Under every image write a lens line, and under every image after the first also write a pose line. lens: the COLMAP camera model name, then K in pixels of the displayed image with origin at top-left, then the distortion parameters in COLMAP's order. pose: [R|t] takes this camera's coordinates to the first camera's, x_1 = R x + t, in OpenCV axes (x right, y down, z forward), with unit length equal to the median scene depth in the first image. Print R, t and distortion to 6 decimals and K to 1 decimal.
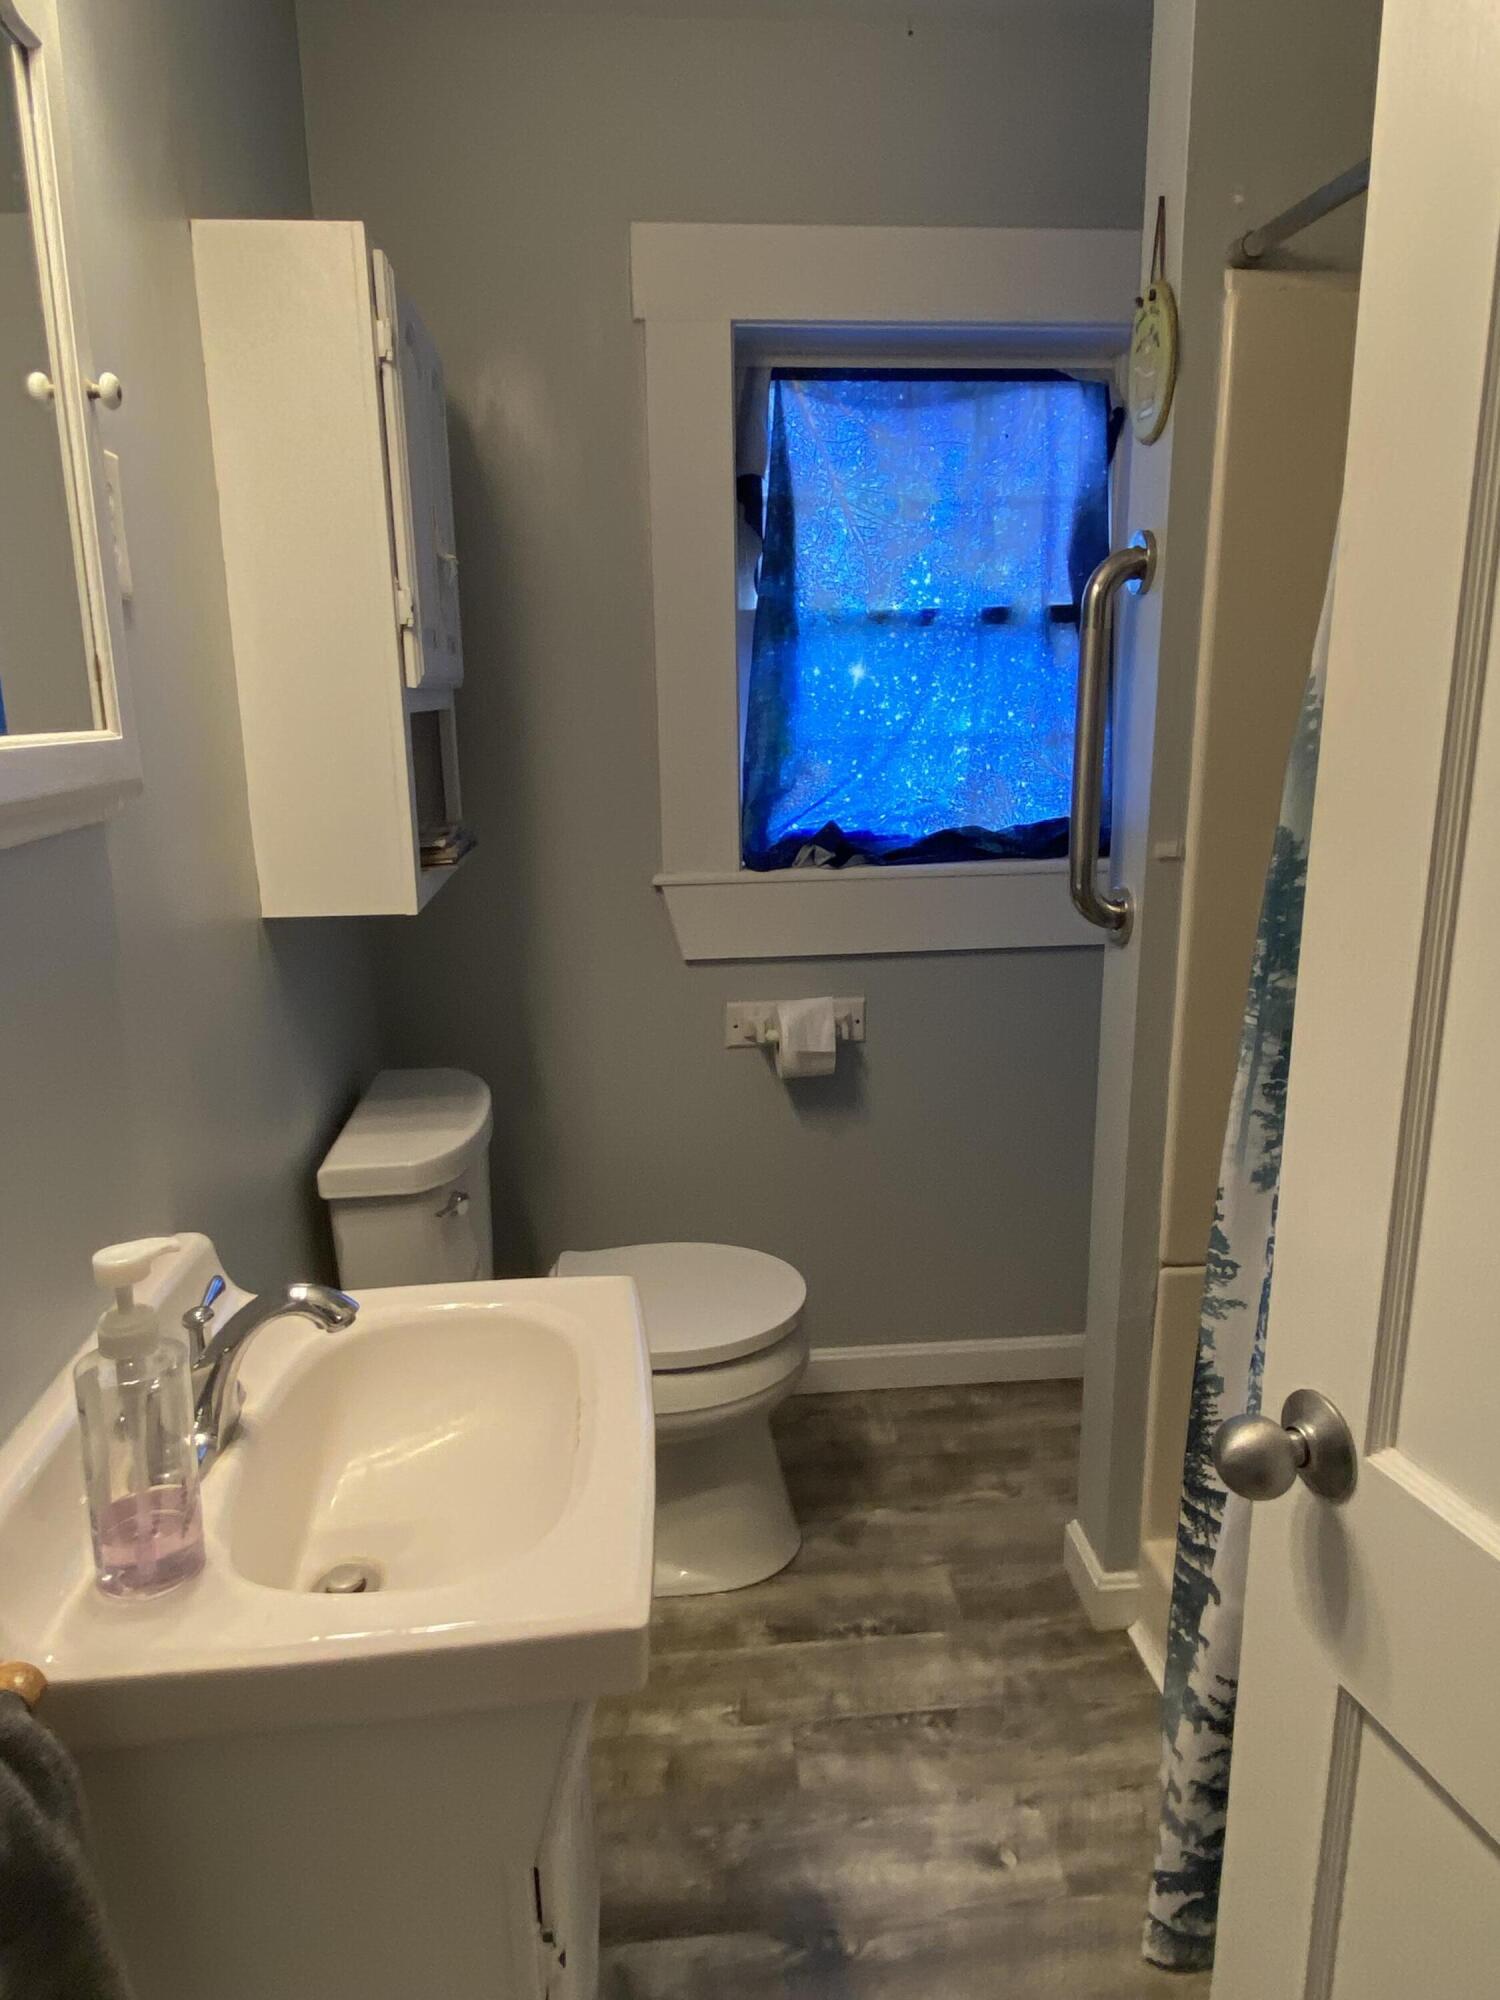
lens RADIAL K [[1289.7, 0, 753.0], [0, 1289.7, 1017.9], [0, 0, 1]] dist [0.078401, -0.095264]
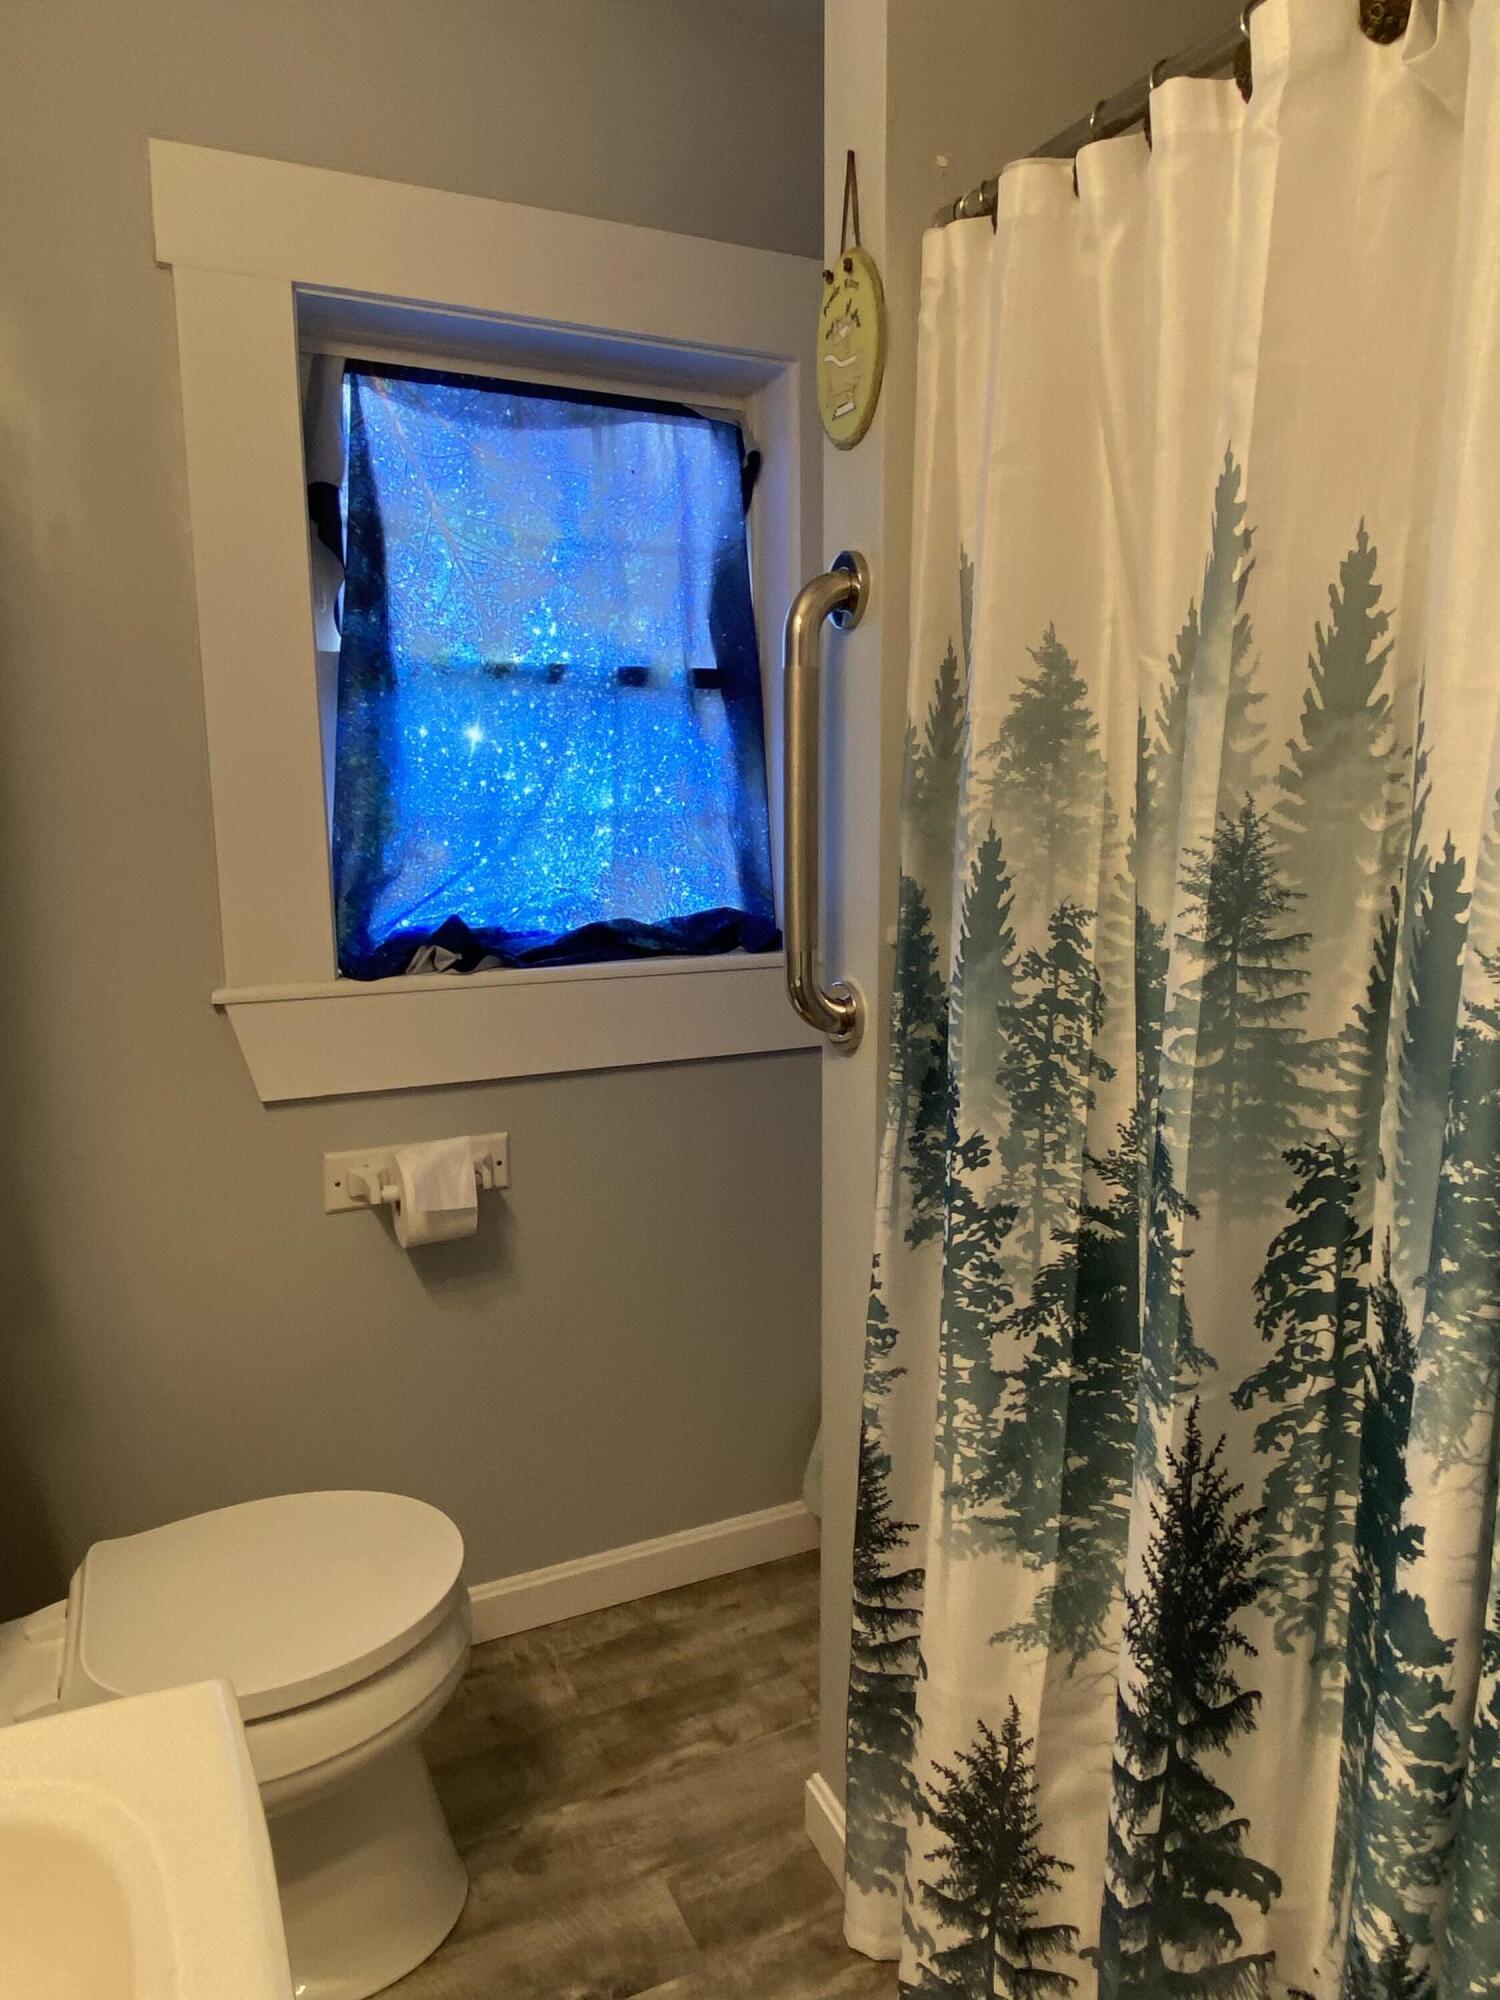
lens RADIAL K [[1289.7, 0, 753.0], [0, 1289.7, 1017.9], [0, 0, 1]] dist [0.078401, -0.095264]
pose [[0.945443, -0.045220, 0.322633, -0.025486], [0.072437, 0.994709, -0.072852, -0.017507], [-0.317631, 0.092248, 0.943716, 0.192218]]
